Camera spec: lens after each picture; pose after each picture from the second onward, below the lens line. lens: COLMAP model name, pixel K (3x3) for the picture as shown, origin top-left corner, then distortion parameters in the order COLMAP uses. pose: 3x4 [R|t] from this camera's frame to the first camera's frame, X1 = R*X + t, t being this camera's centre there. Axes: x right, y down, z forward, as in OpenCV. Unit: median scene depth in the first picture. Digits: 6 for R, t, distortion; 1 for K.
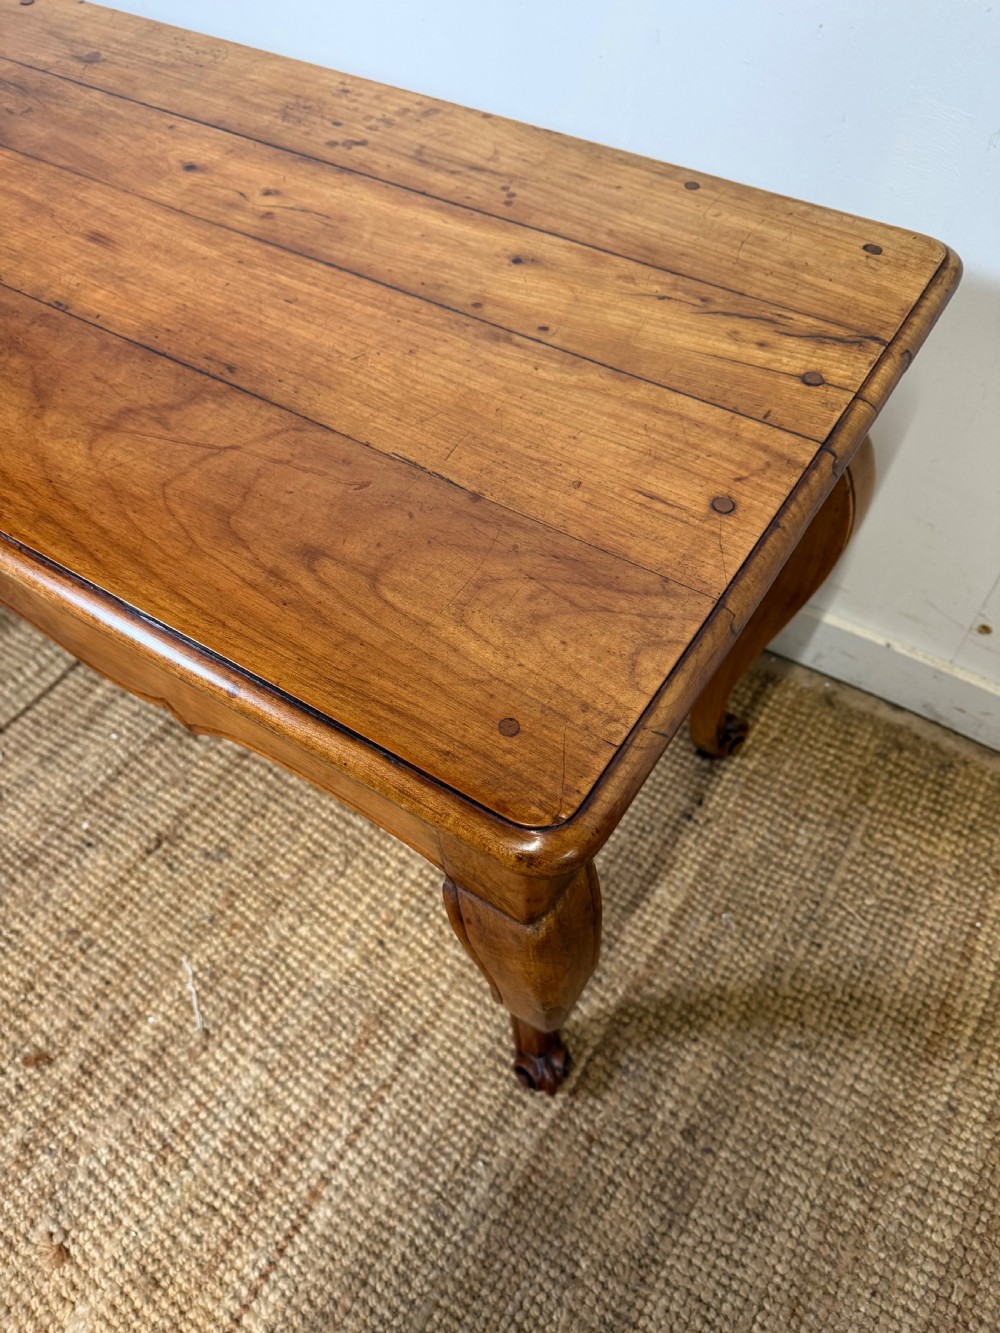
lens RADIAL K [[965.5, 0, 517.8], [0, 965.5, 674.7], [0, 0, 1]] dist [-0.006549, -0.009349]
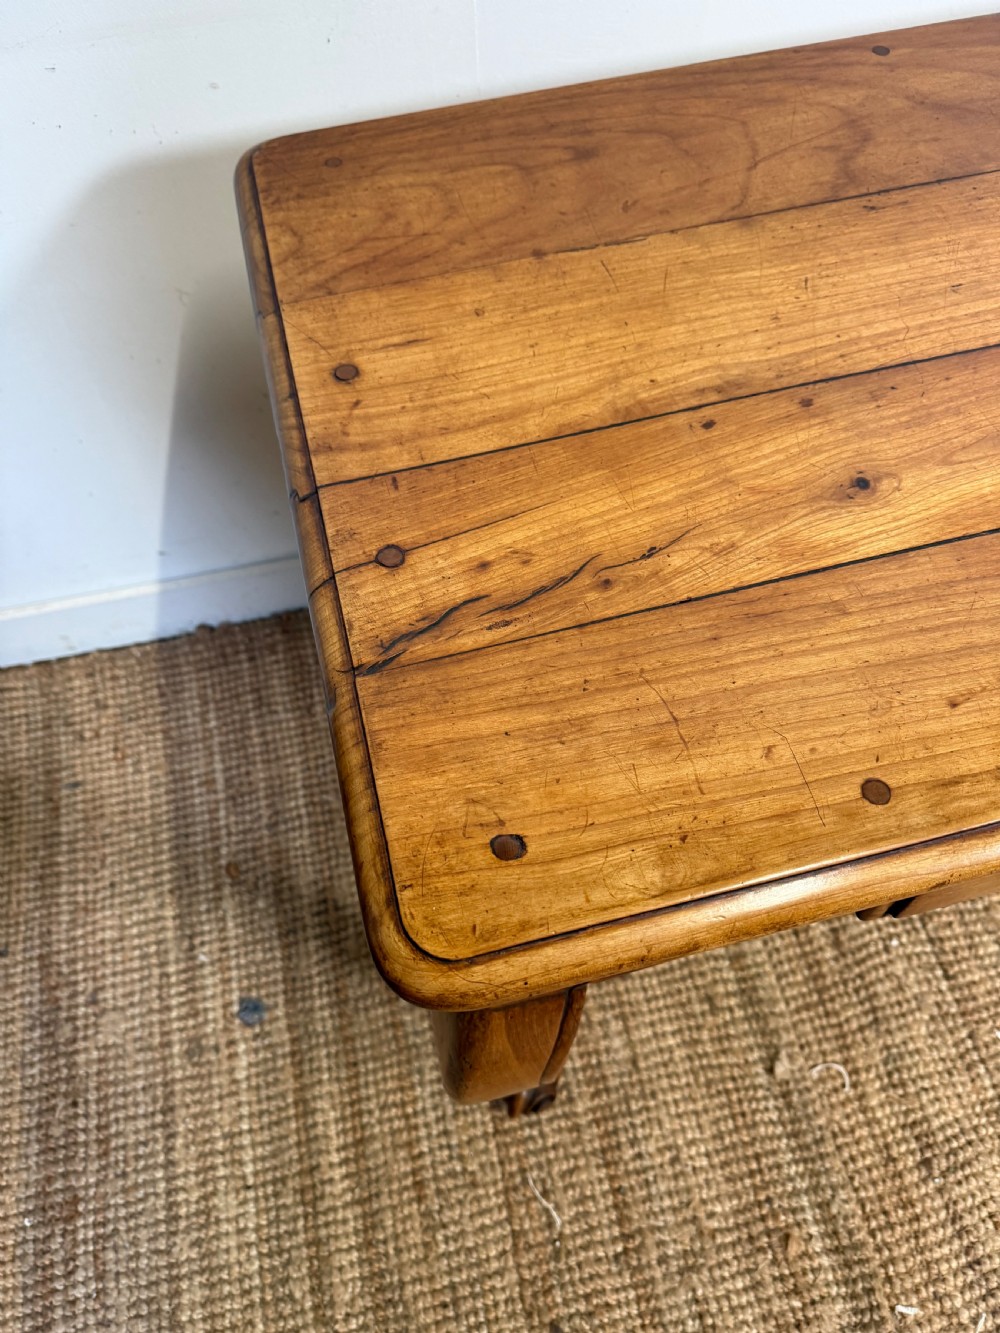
lens RADIAL K [[962.4, 0, 488.4], [0, 962.4, 674.5], [0, 0, 1]] dist [-0.008221, -0.007671]
pose [[0.694013, -0.615643, 0.373270, -1.002886], [0.590286, 0.783395, 0.194564, -0.574801], [-0.412200, 0.085306, 0.907091, 0.486240]]
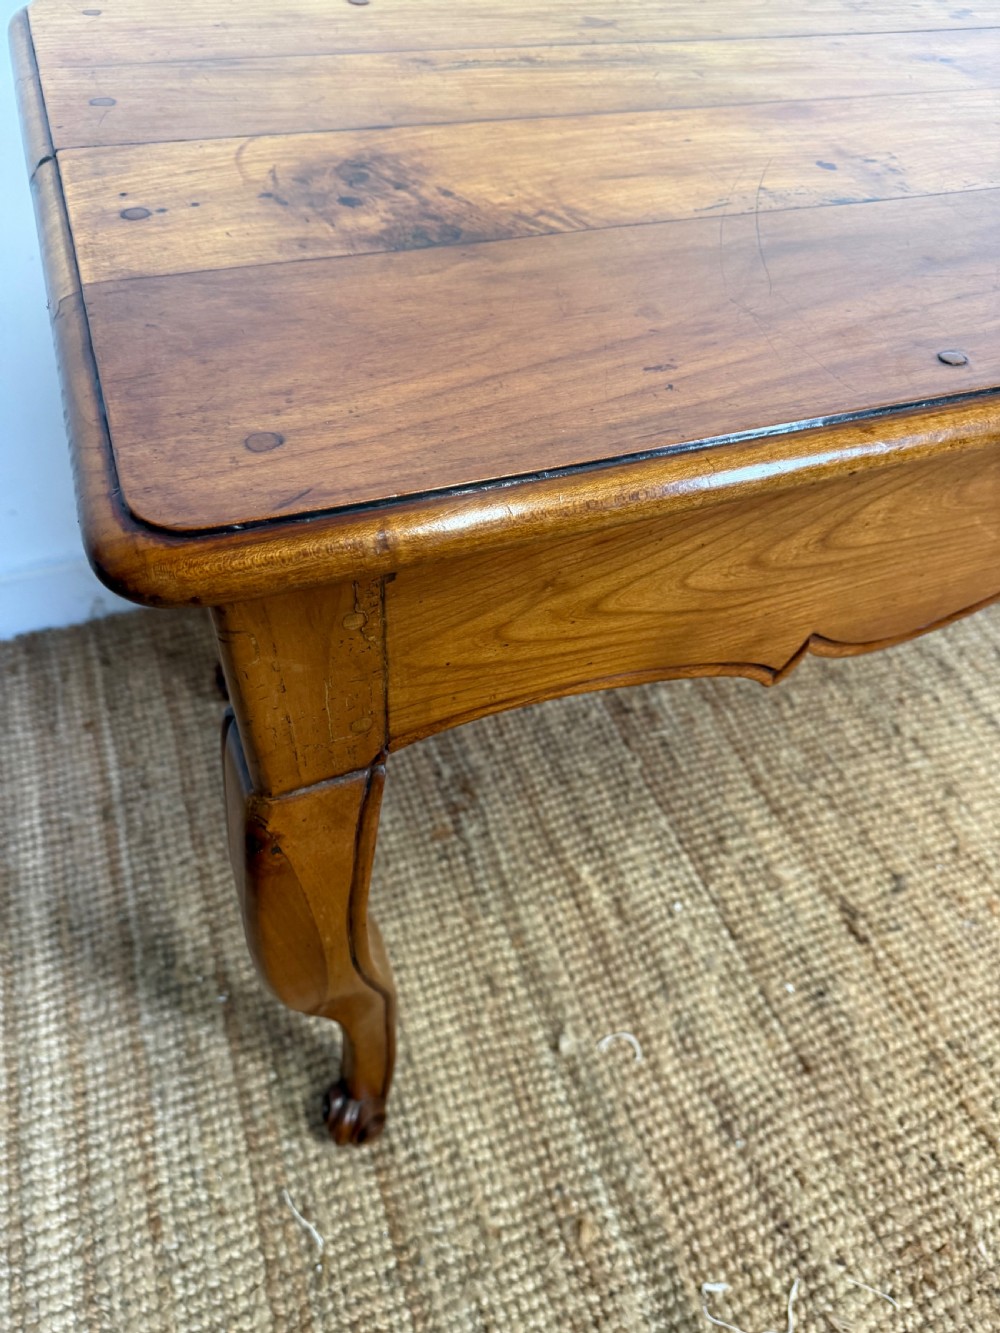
lens RADIAL K [[965.5, 0, 494.4], [0, 965.5, 681.8], [0, 0, 1]] dist [-0.006549, -0.009349]
pose [[0.589405, -0.571129, 0.571327, -1.038321], [0.610007, 0.778312, 0.148734, -0.345949], [-0.529617, 0.260848, 0.807133, 0.503211]]
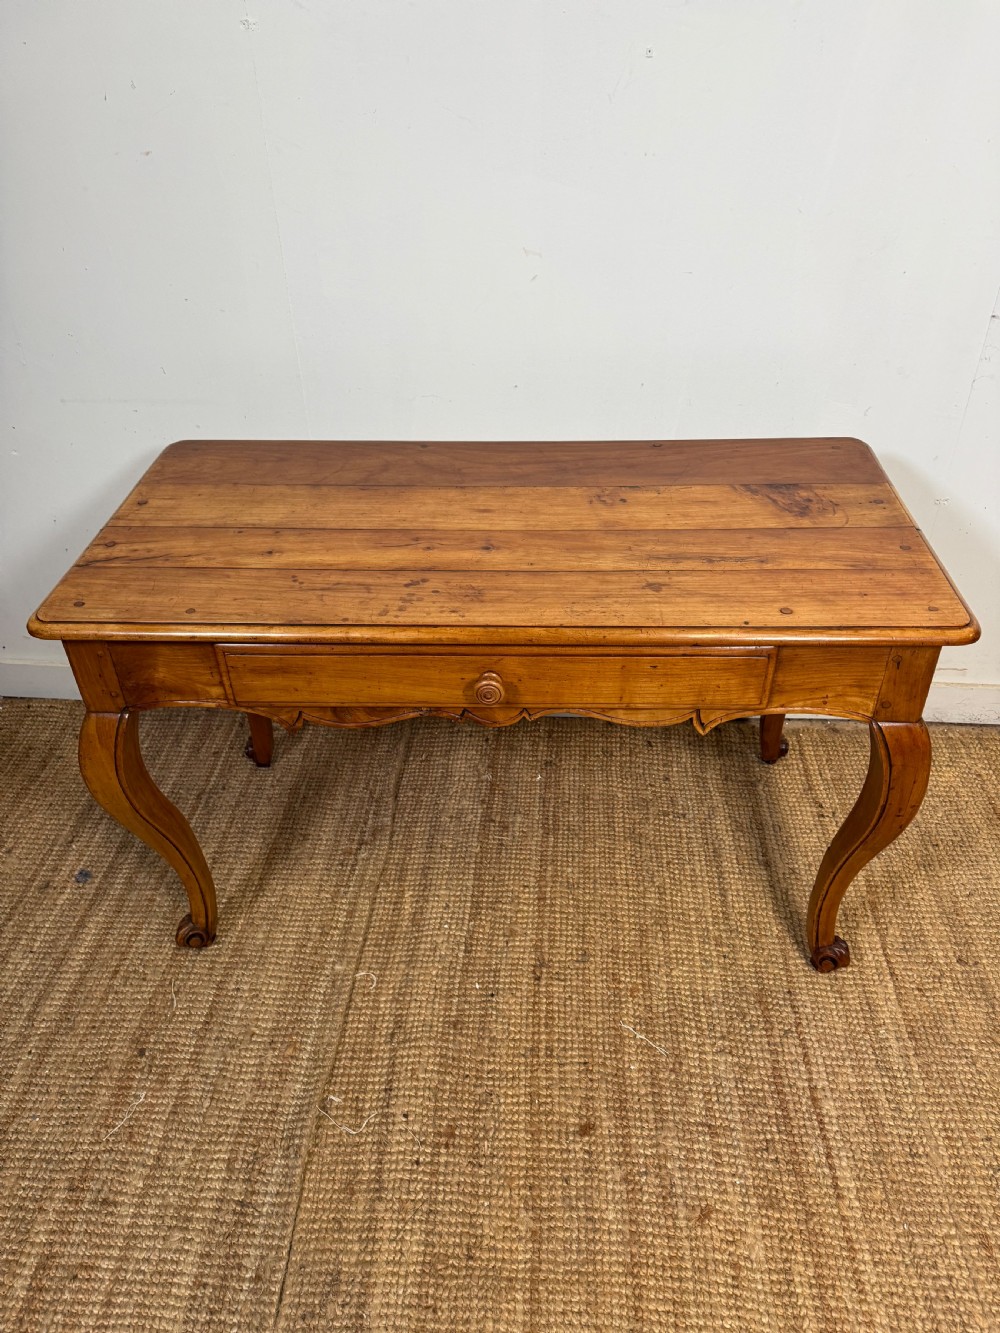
lens RADIAL K [[965.5, 0, 506.6], [0, 965.5, 643.6], [0, 0, 1]] dist [-0.006549, -0.009349]
pose [[0.869233, -0.276057, 0.410155, -0.950168], [0.396012, 0.885420, -0.243323, 0.091761], [-0.295988, 0.373931, 0.878958, -0.371248]]
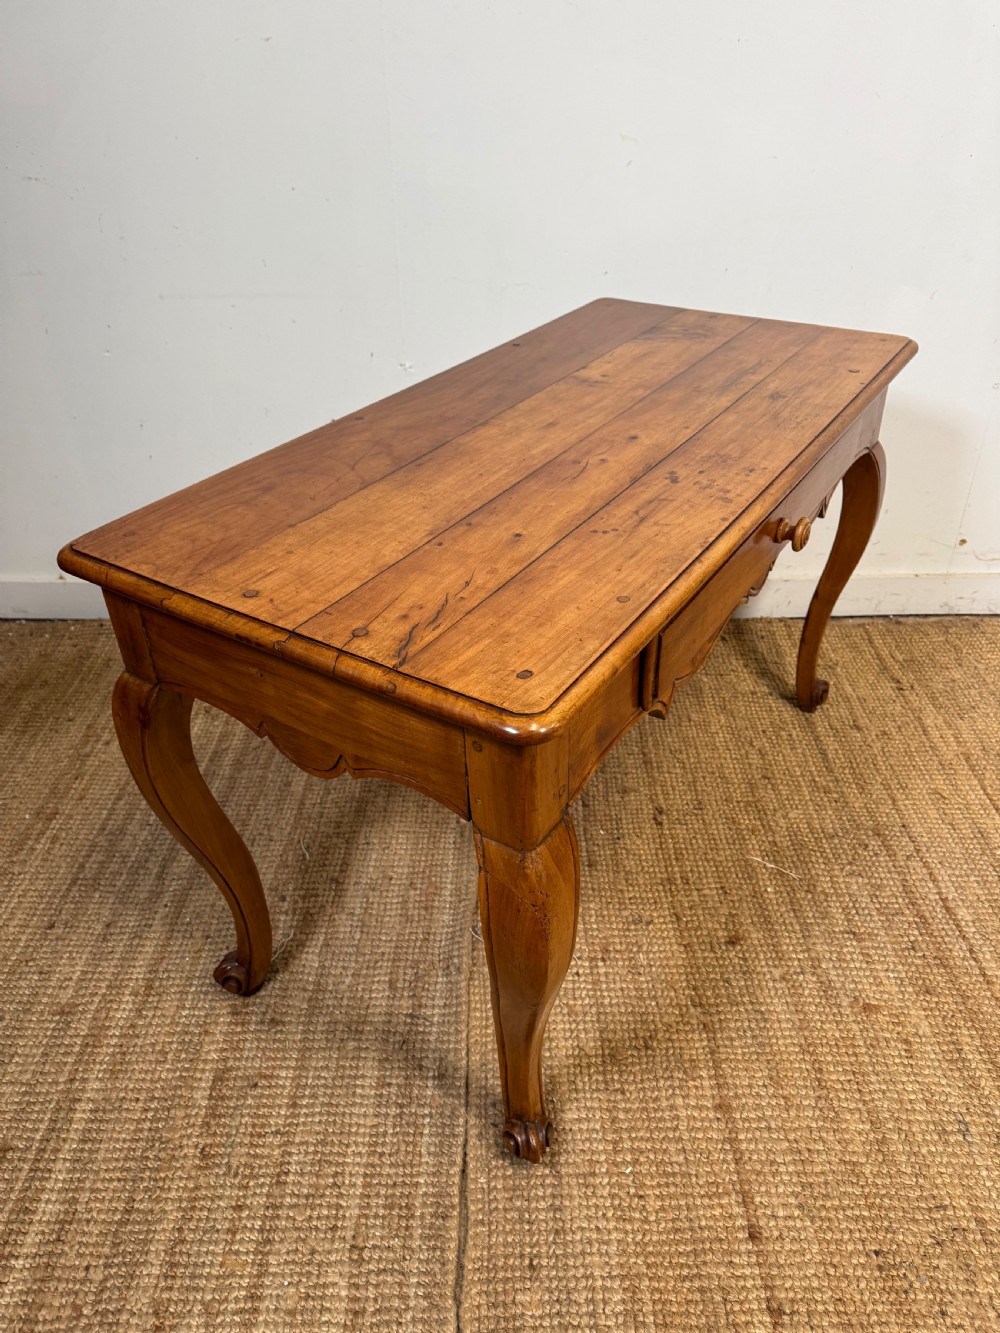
lens RADIAL K [[965.5, 0, 500.4], [0, 965.5, 652.4], [0, 0, 1]] dist [-0.006549, -0.009349]
pose [[0.840745, -0.276325, 0.465611, -1.294951], [0.430571, 0.862610, -0.265543, 0.271155], [-0.328264, 0.423732, 0.844212, -0.199881]]
